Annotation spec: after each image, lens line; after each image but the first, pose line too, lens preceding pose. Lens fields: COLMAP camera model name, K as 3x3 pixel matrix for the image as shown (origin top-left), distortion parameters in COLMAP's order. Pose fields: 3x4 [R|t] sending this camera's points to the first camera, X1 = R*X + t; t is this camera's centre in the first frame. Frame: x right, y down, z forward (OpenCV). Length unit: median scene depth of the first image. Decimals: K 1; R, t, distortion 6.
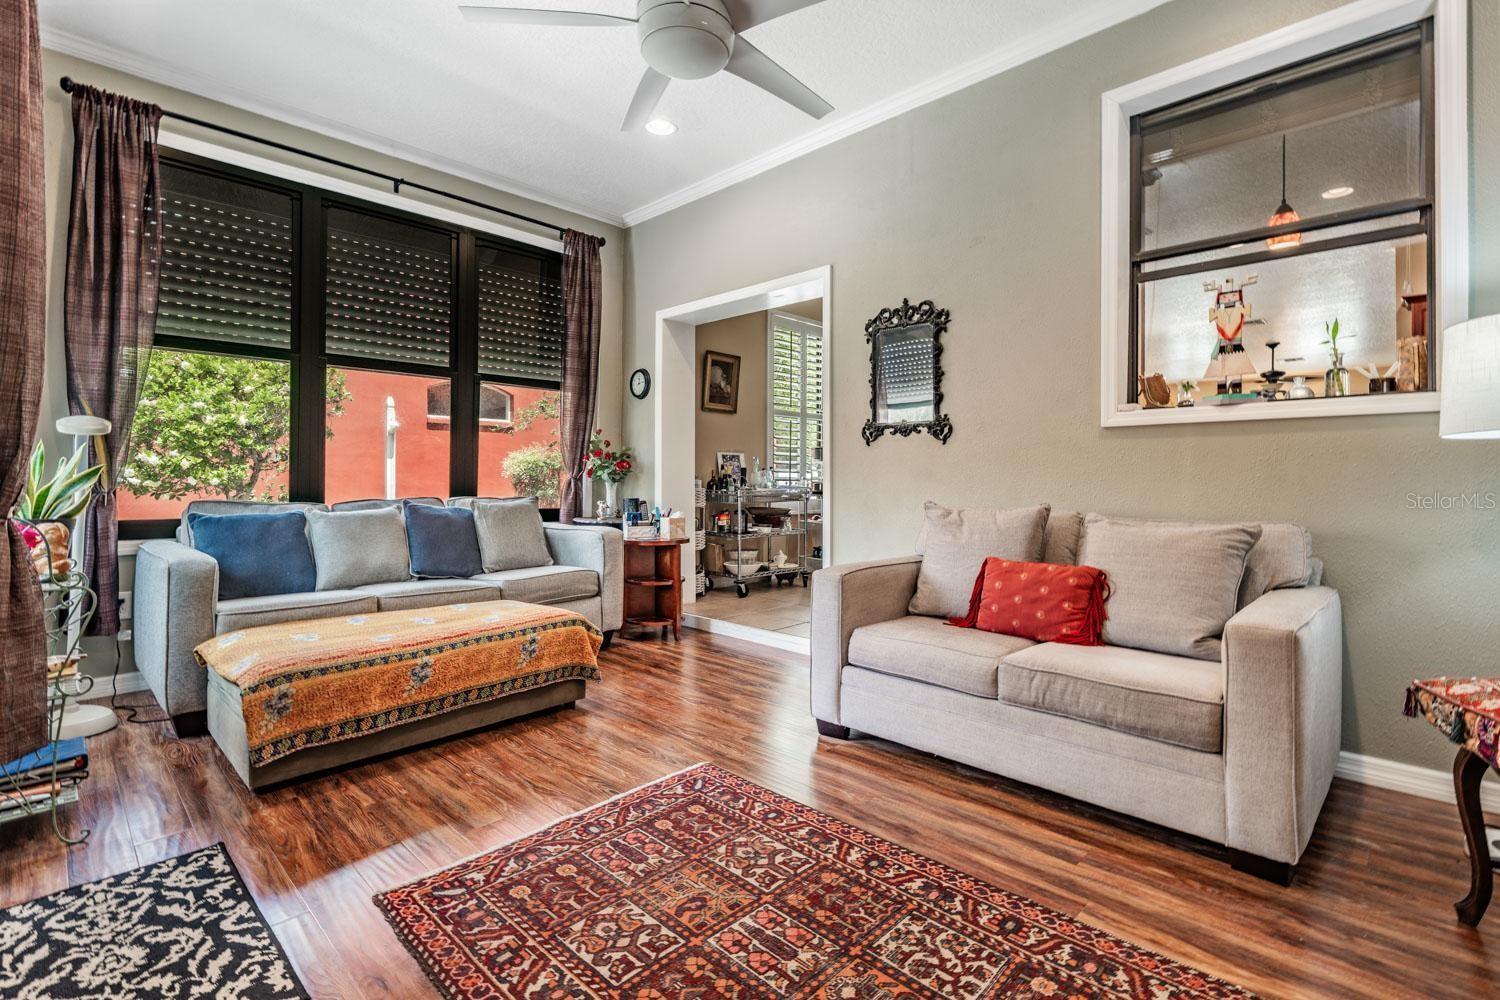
lens RADIAL K [[674.8, 0, 755.3], [0, 674.8, 485.3], [0, 0, 1]] dist [-0.013370, 0.001638]
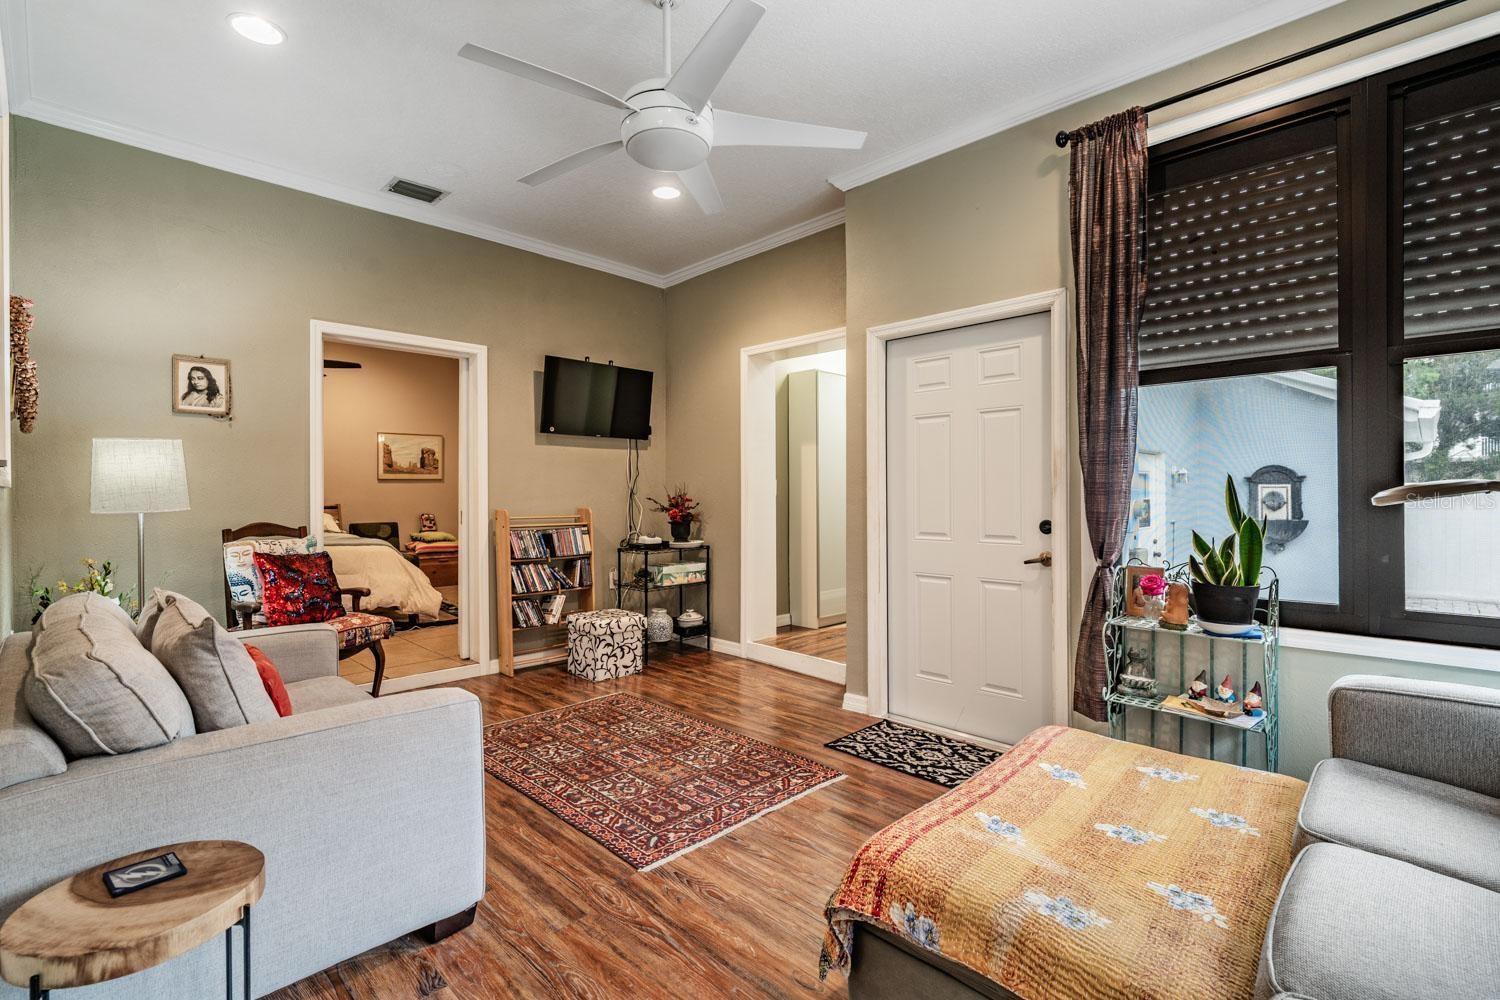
lens RADIAL K [[674.8, 0, 744.0], [0, 674.8, 498.2], [0, 0, 1]] dist [-0.013370, 0.001638]
pose [[-0.999803, -0.001596, 0.019804, -0.346757], [-0.001336, 0.999913, 0.013106, -0.144706], [-0.019823, 0.013077, -0.999718, 2.879575]]
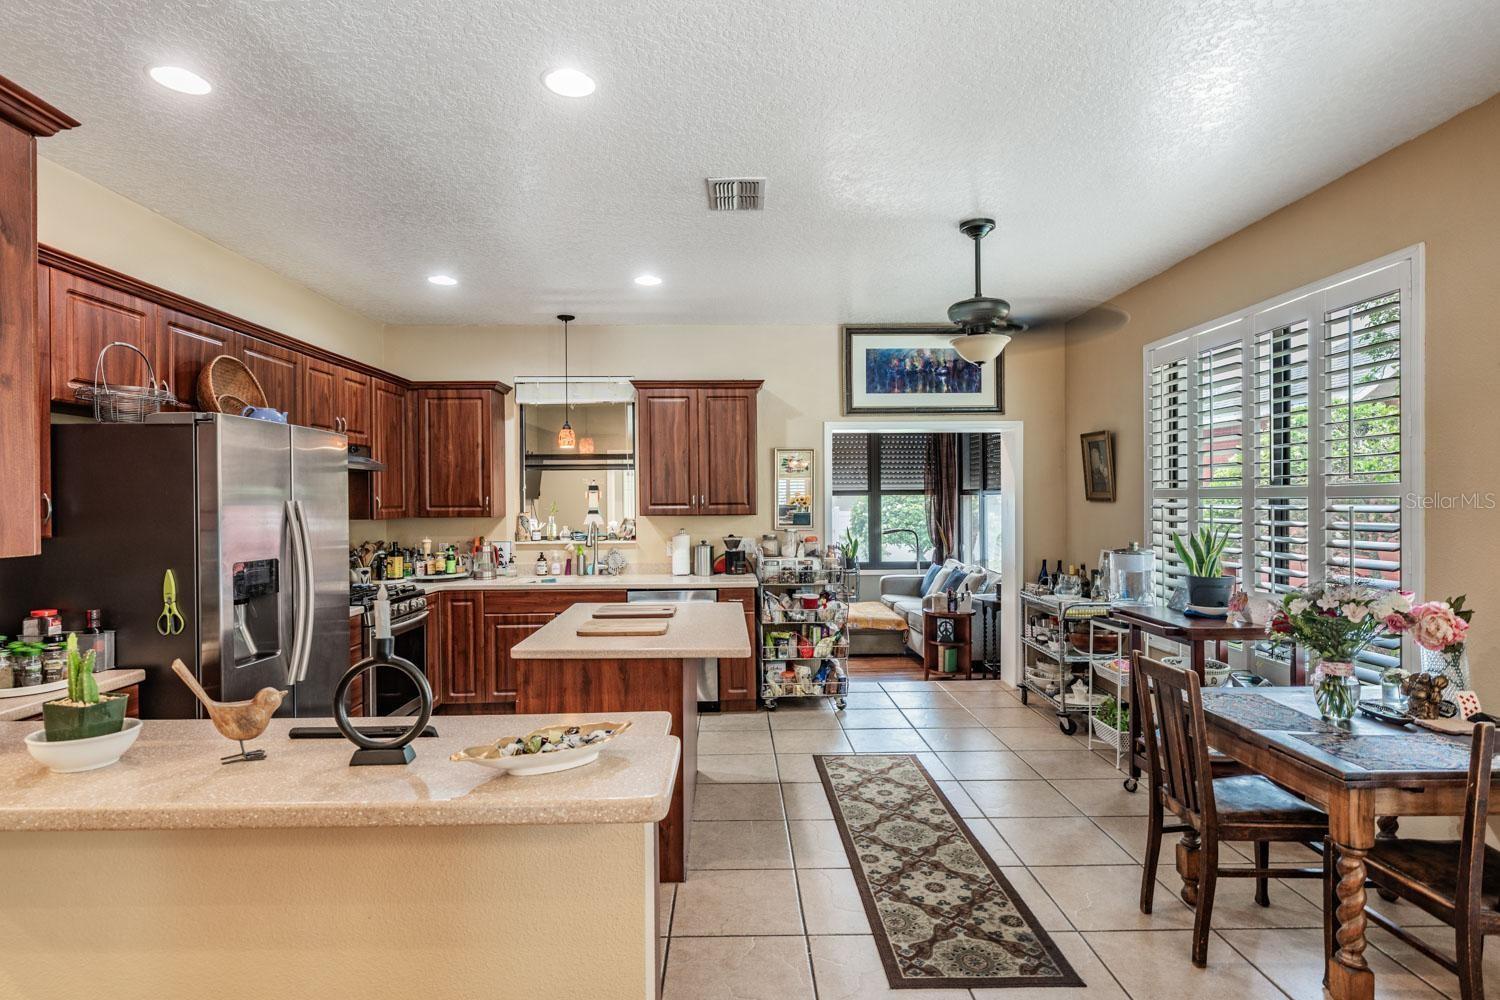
lens RADIAL K [[769.5, 0, 741.0], [0, 769.5, 504.1], [0, 0, 1]] dist [-0.001433, 0.002868]
pose [[-0.708911, 0.004738, -0.705282, 2.118076], [-0.001593, 0.999964, 0.008318, -0.316387], [0.705296, 0.007021, -0.708878, 4.259838]]
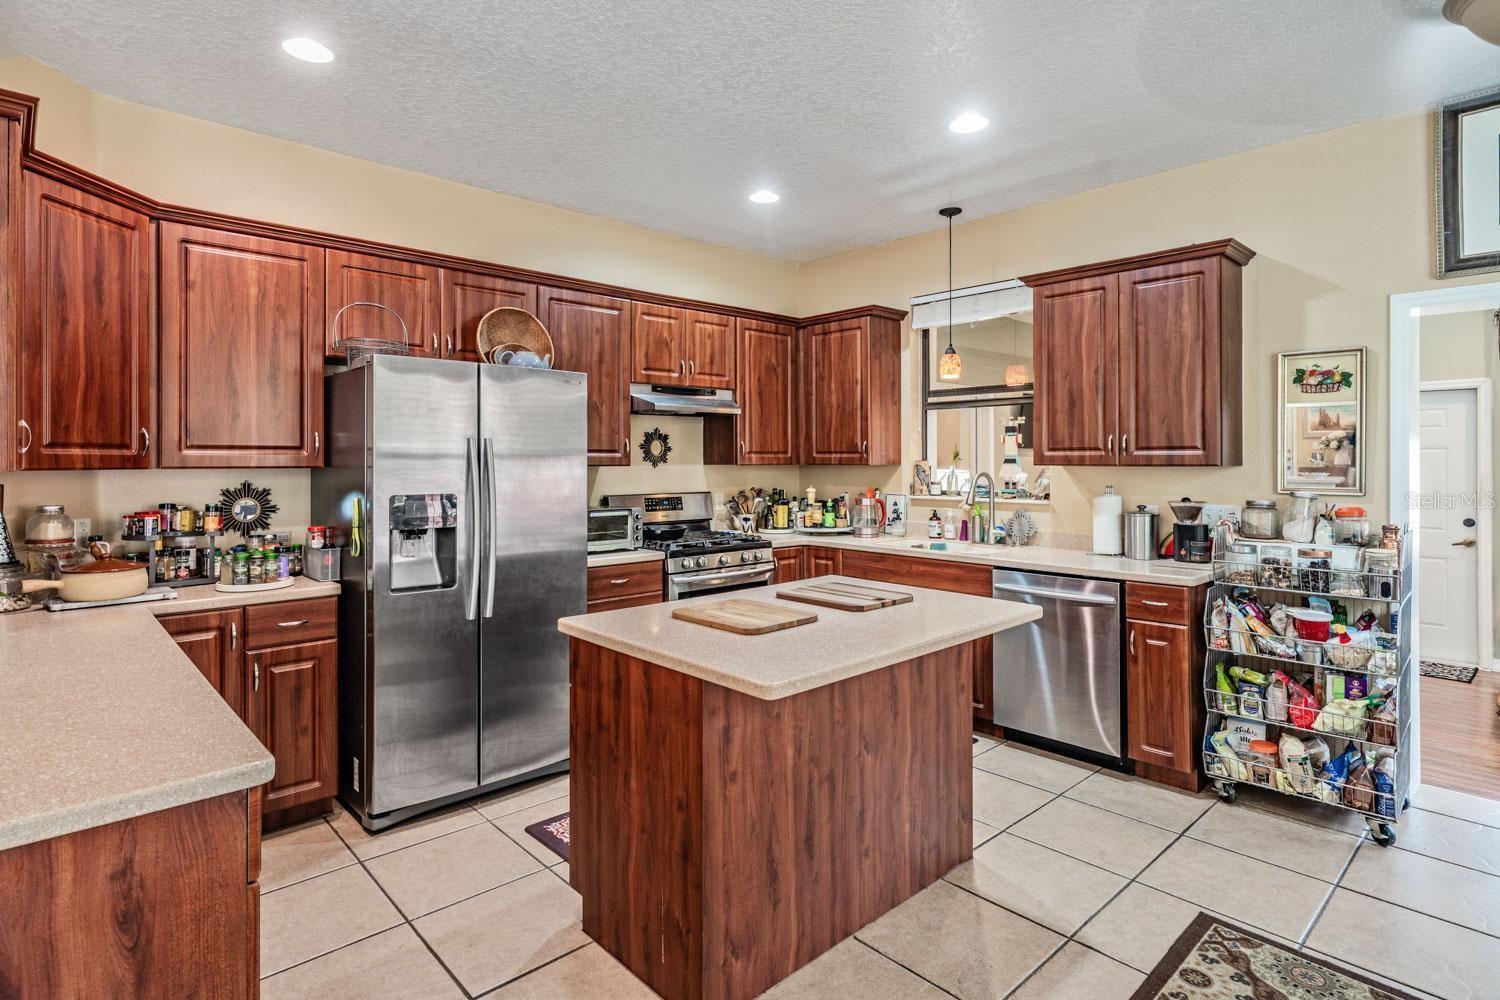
lens RADIAL K [[769.5, 0, 735.9], [0, 769.5, 463.2], [0, 0, 1]] dist [-0.001433, 0.002868]
pose [[-0.998048, -0.003289, 0.062366, 1.201224], [-0.002559, 0.999927, 0.011773, -0.283062], [-0.062400, 0.011590, -0.997984, 4.085506]]
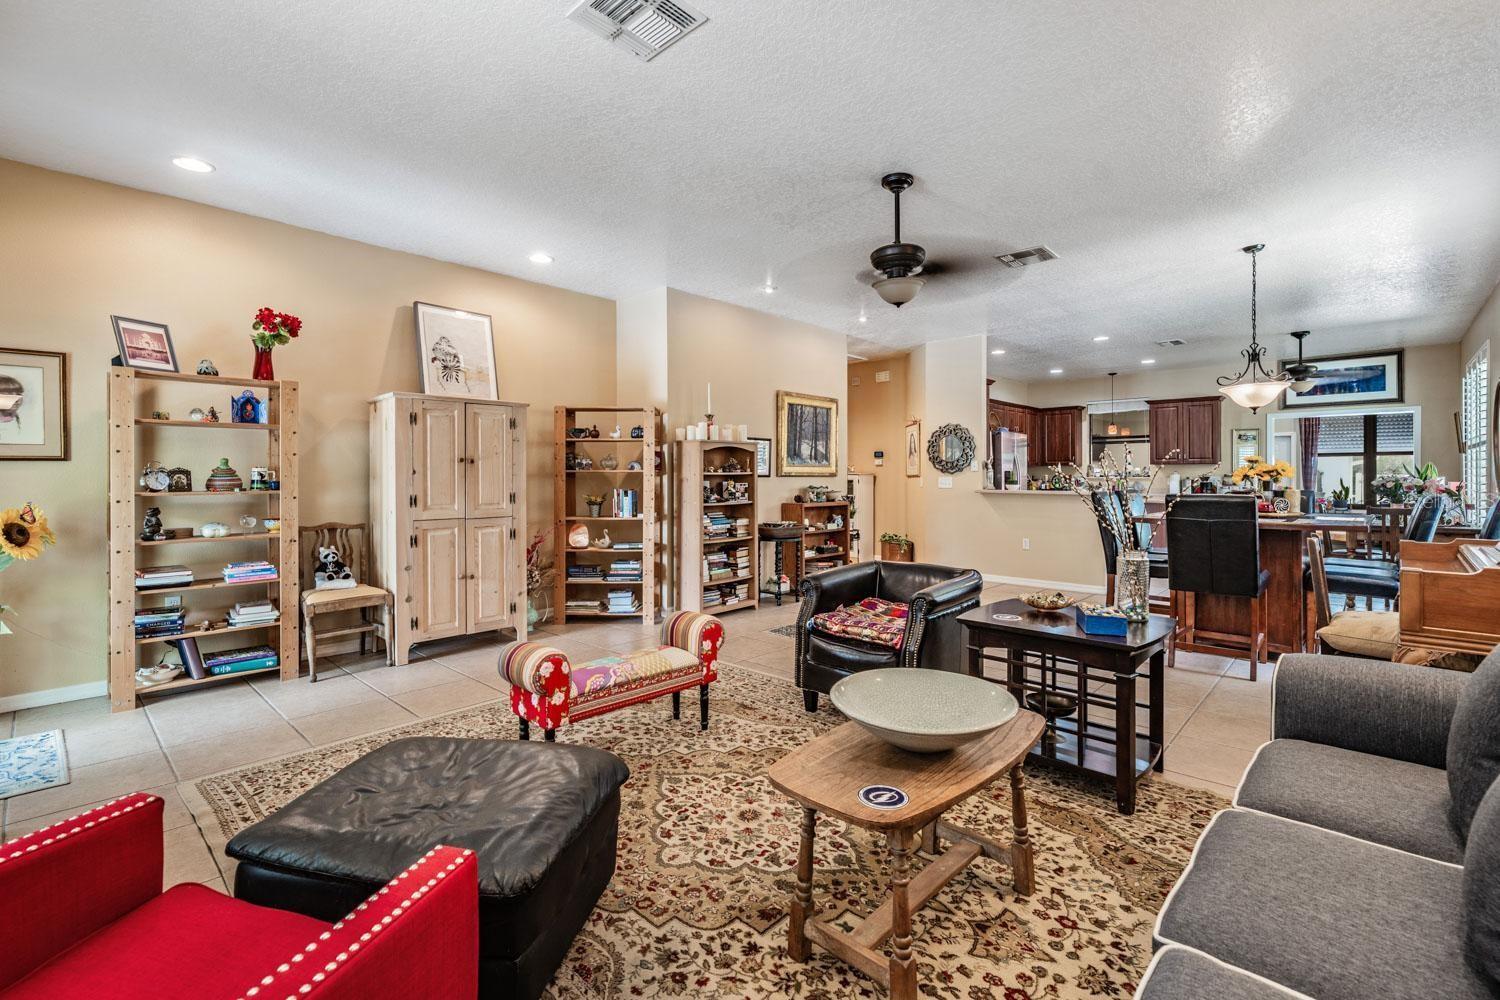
lens RADIAL K [[674.8, 0, 730.9], [0, 674.8, 479.7], [0, 0, 1]] dist [-0.013370, 0.001638]
pose [[-0.999977, -0.003182, 0.005943, 3.382464], [-0.003101, 0.999901, 0.013714, -0.212008], [-0.005986, 0.013695, -0.999888, 6.774540]]
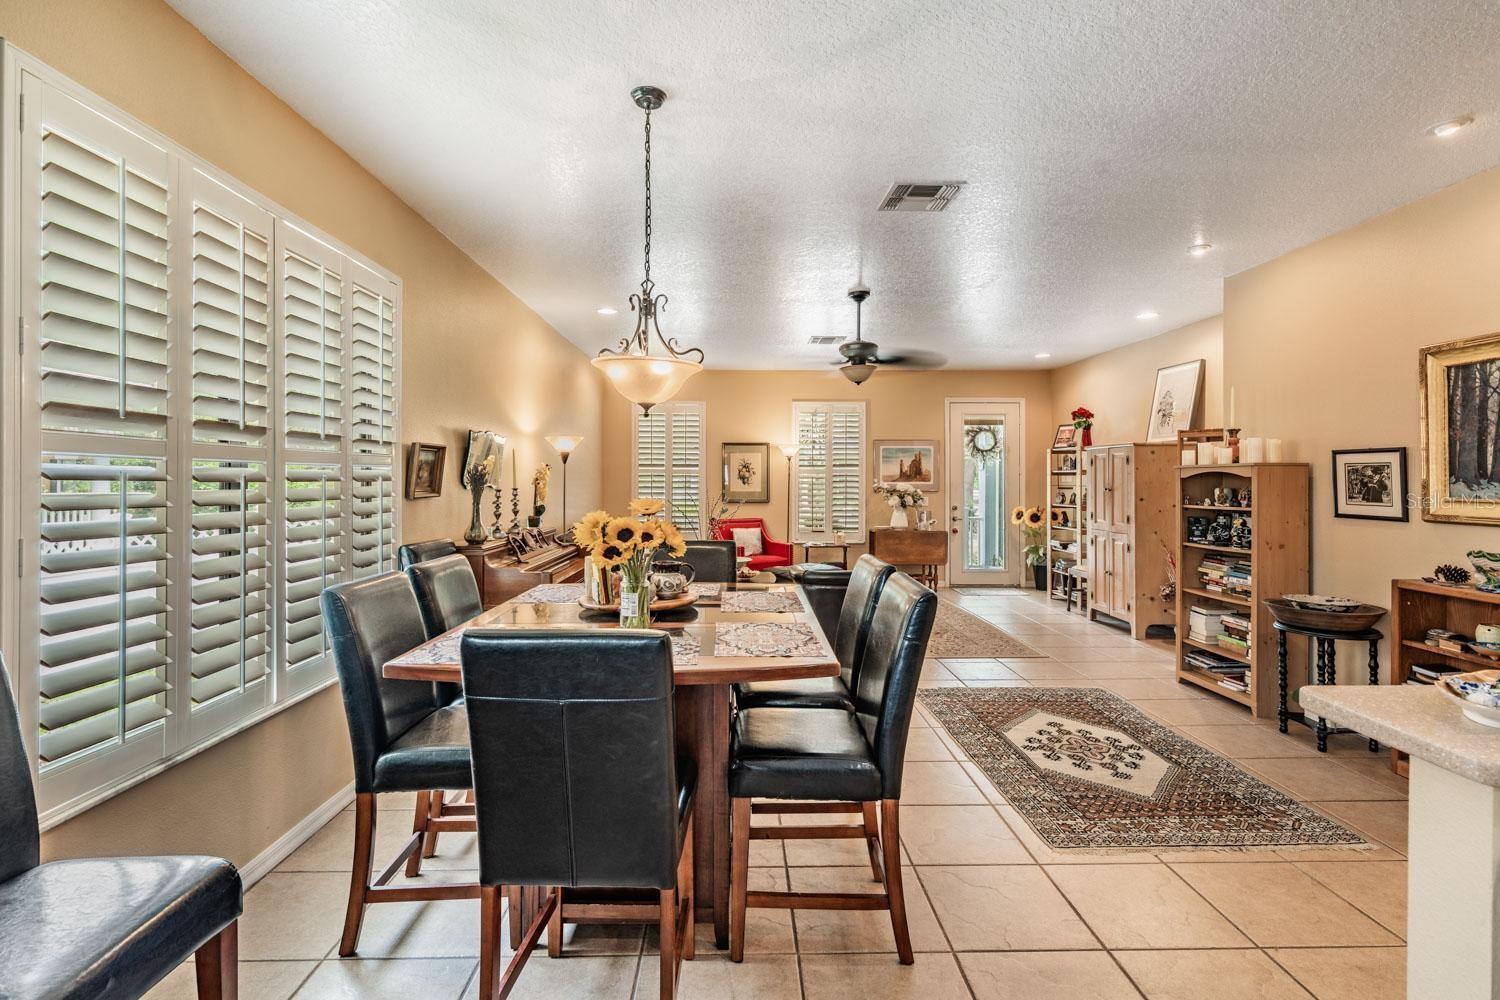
lens RADIAL K [[674.8, 0, 746.7], [0, 674.8, 479.9], [0, 0, 1]] dist [-0.013370, 0.001638]
pose [[0.714605, -0.003985, 0.699517, 1.147388], [0.007015, 0.999974, -0.001470, -0.285843], [-0.699493, 0.005958, 0.714614, 3.809948]]
